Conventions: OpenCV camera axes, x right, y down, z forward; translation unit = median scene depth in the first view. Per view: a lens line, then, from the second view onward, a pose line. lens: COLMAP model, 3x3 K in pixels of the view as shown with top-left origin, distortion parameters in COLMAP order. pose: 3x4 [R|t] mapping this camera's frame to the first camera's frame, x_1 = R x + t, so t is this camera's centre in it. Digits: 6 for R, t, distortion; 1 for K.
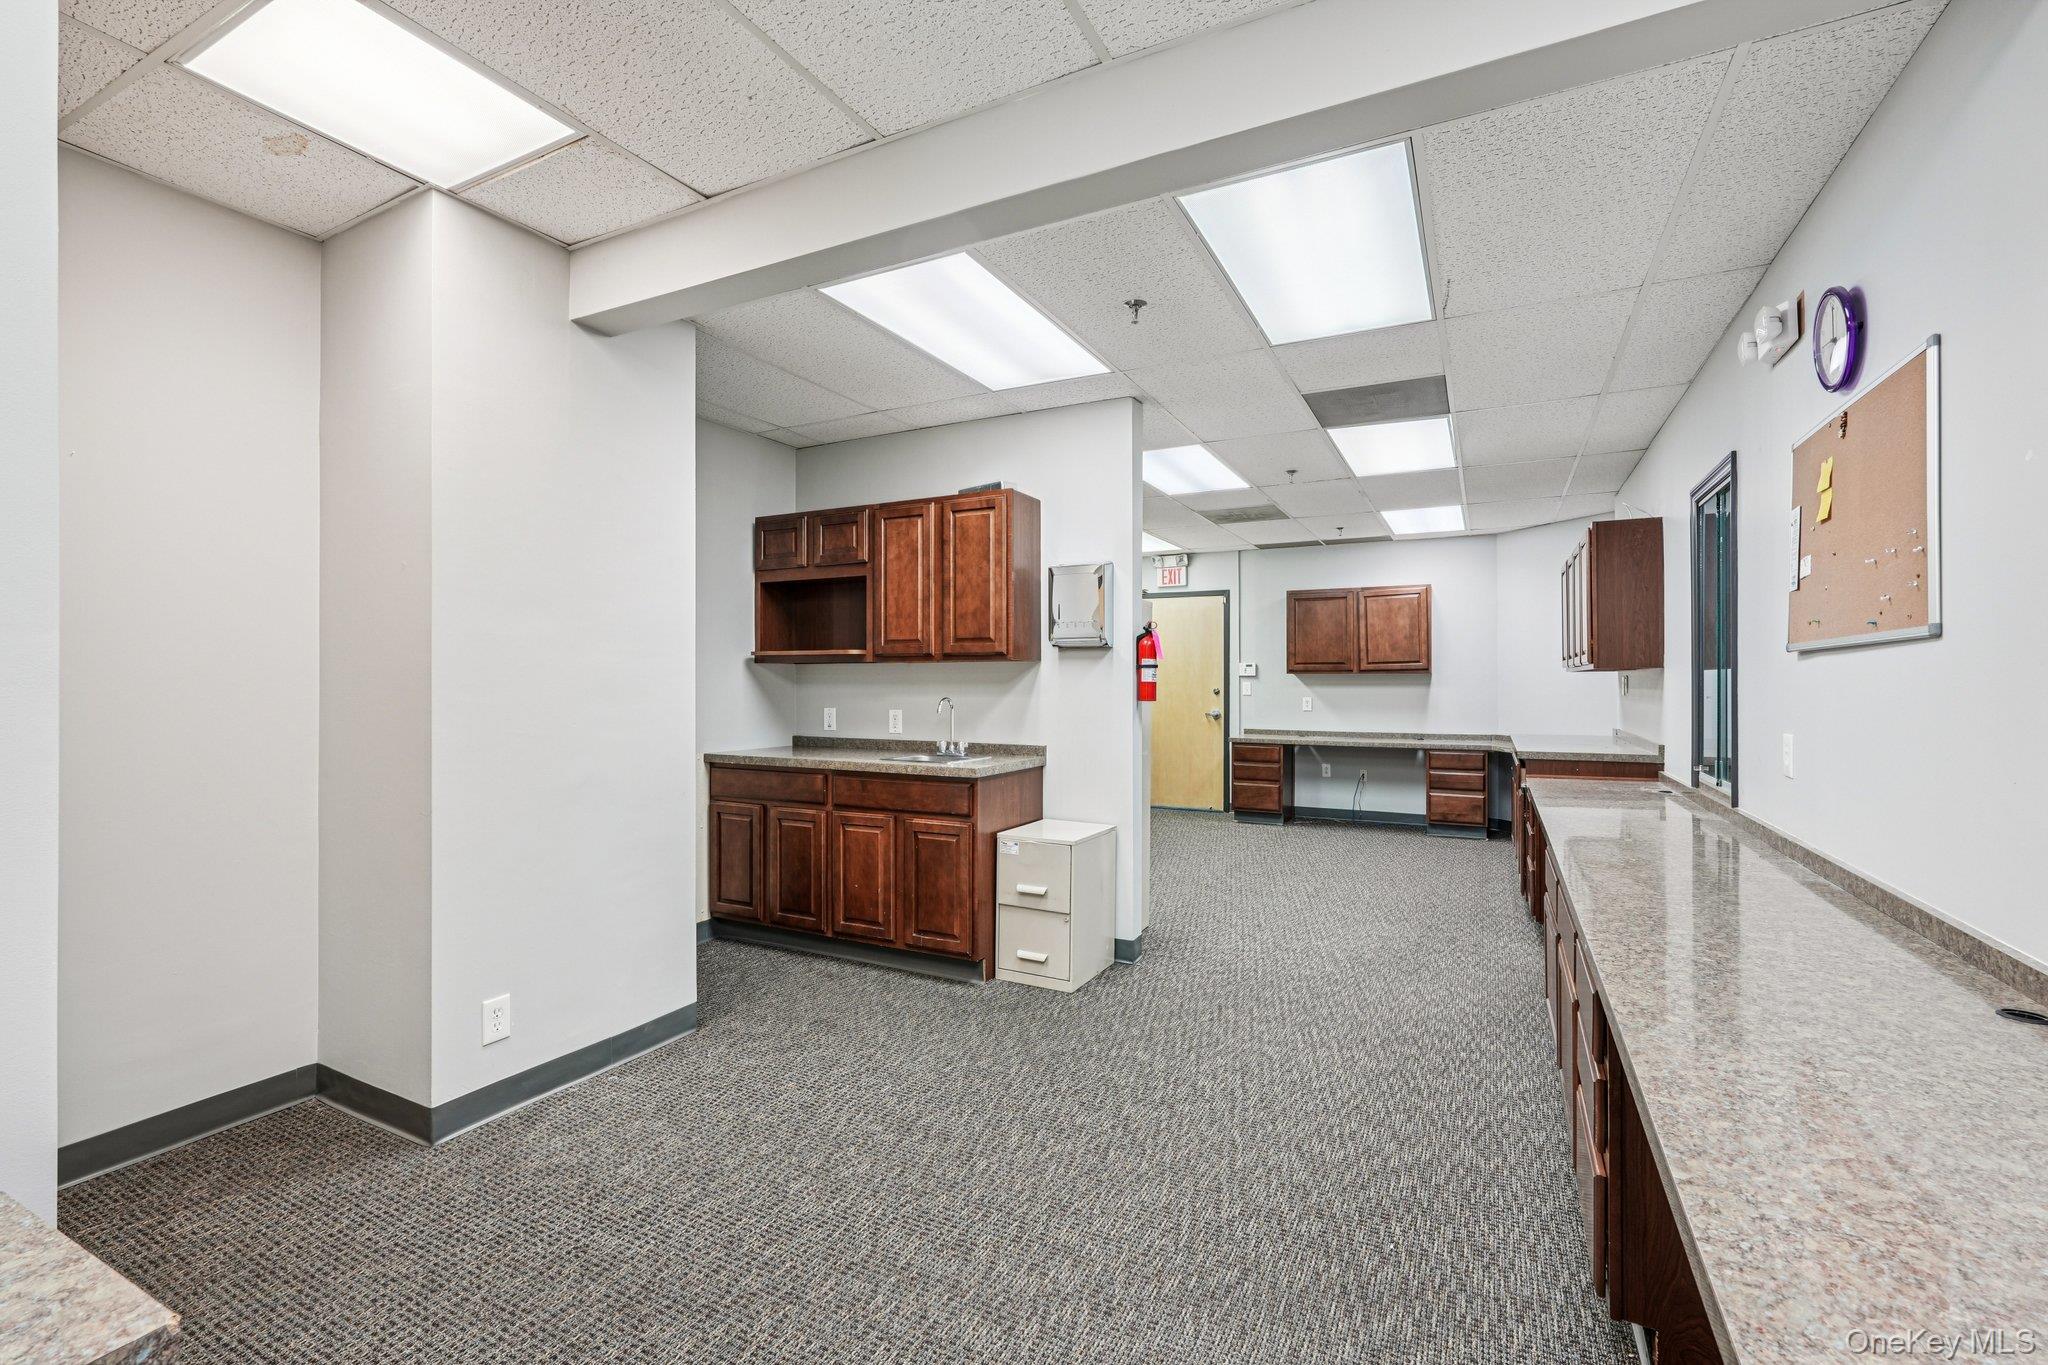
lens RADIAL K [[898.2, 0, 1023.7], [0, 898.2, 677.4], [0, 0, 1]] dist [-0.014338, 0.007653]
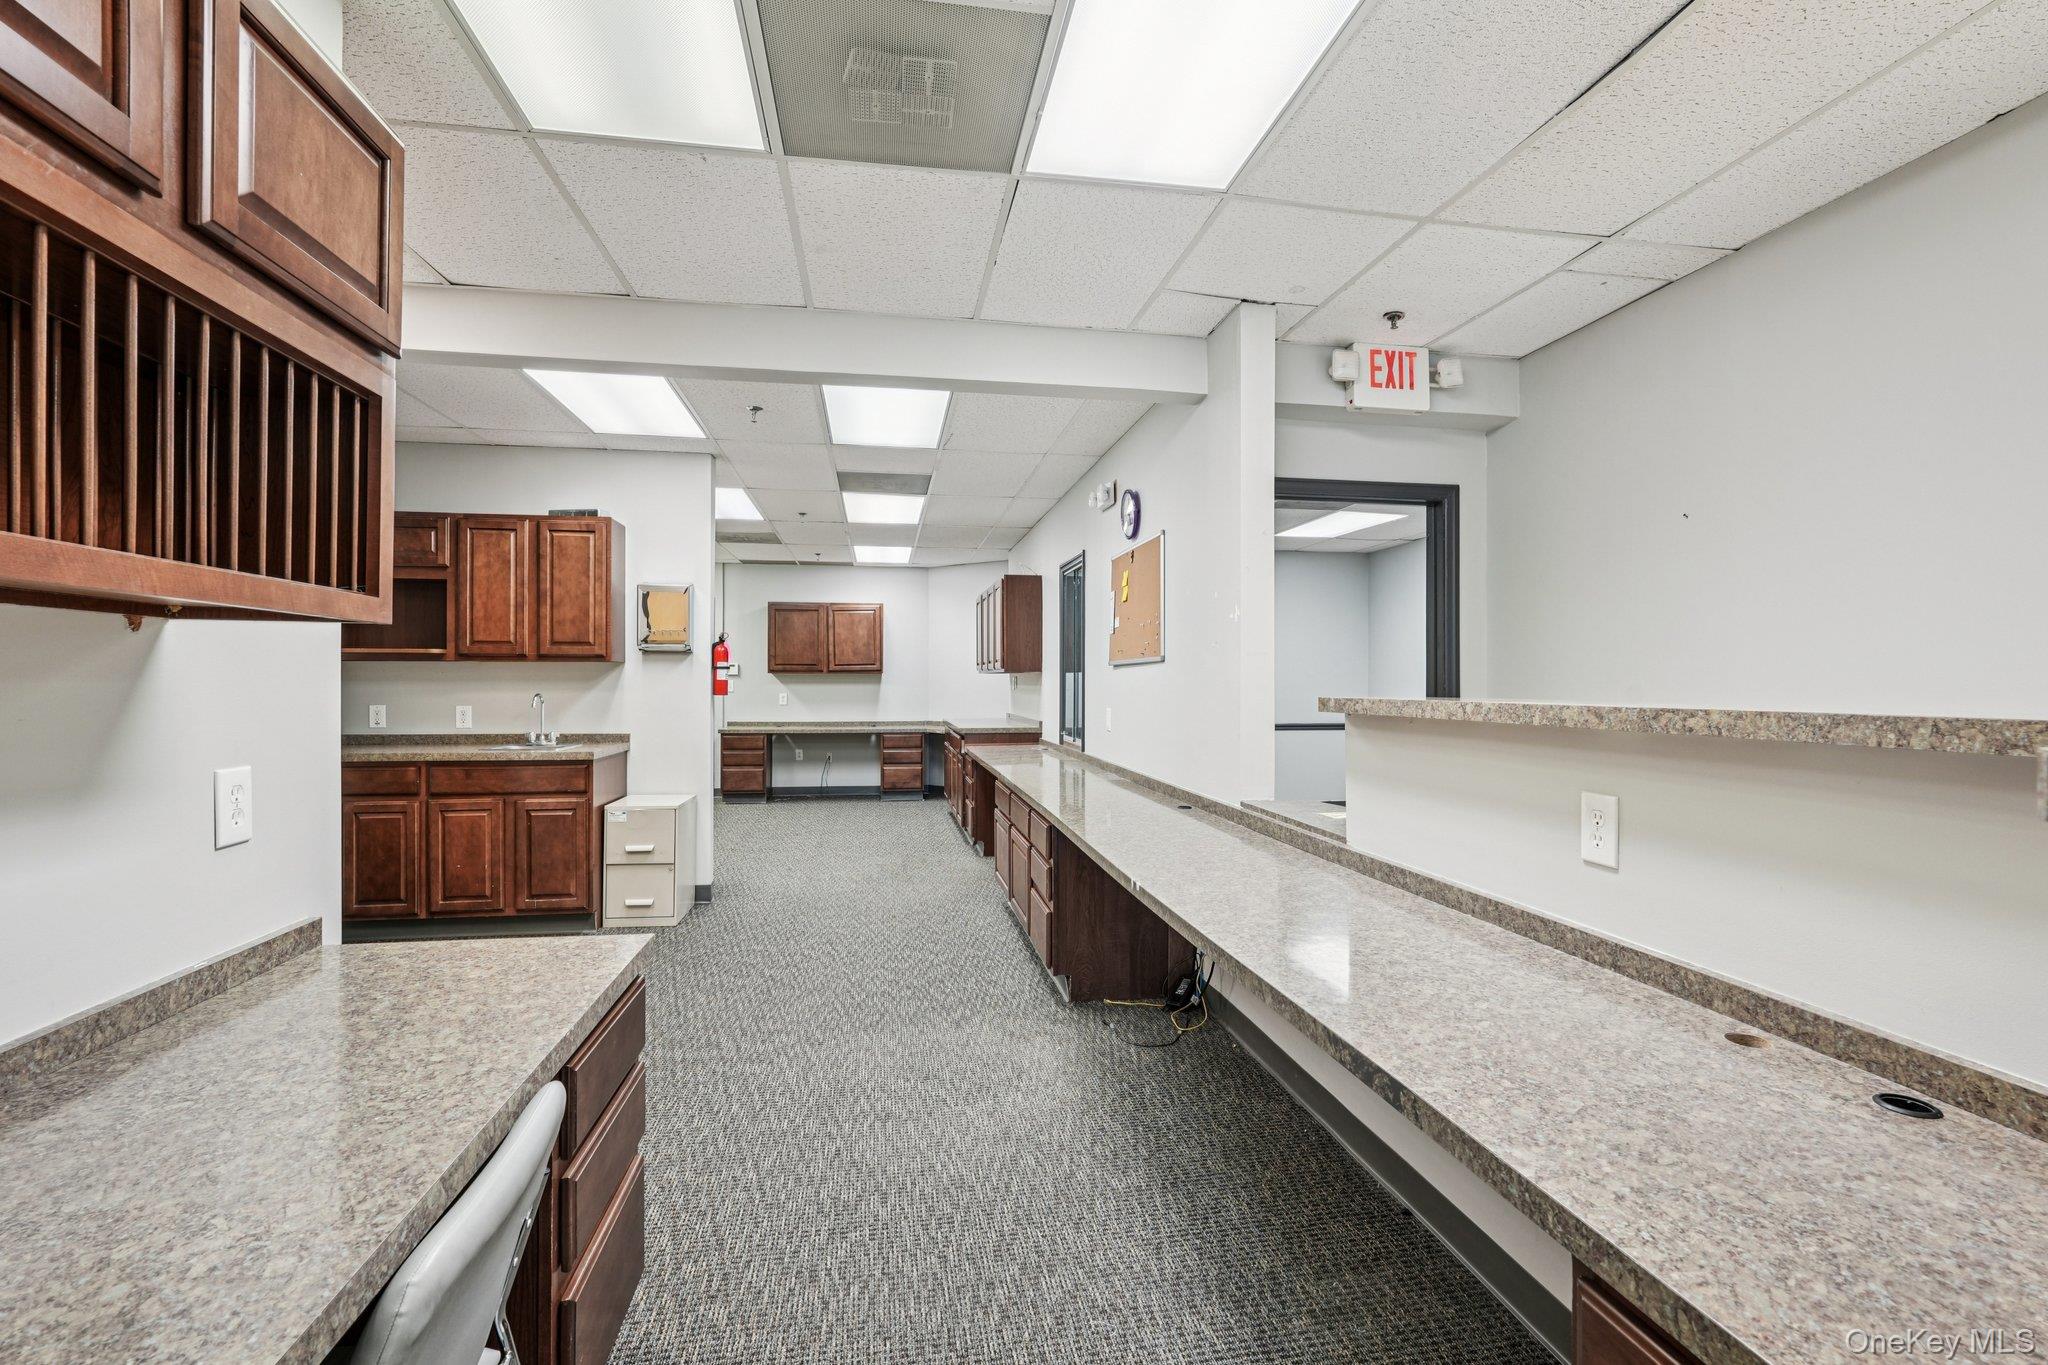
lens RADIAL K [[898.2, 0, 1027.6], [0, 898.2, 681.7], [0, 0, 1]] dist [-0.014338, 0.007653]
pose [[0.801470, 0.001224, 0.598033, -0.266930], [-0.005223, 0.999974, 0.004953, -0.001160], [-0.598012, -0.007093, 0.801456, -0.269497]]
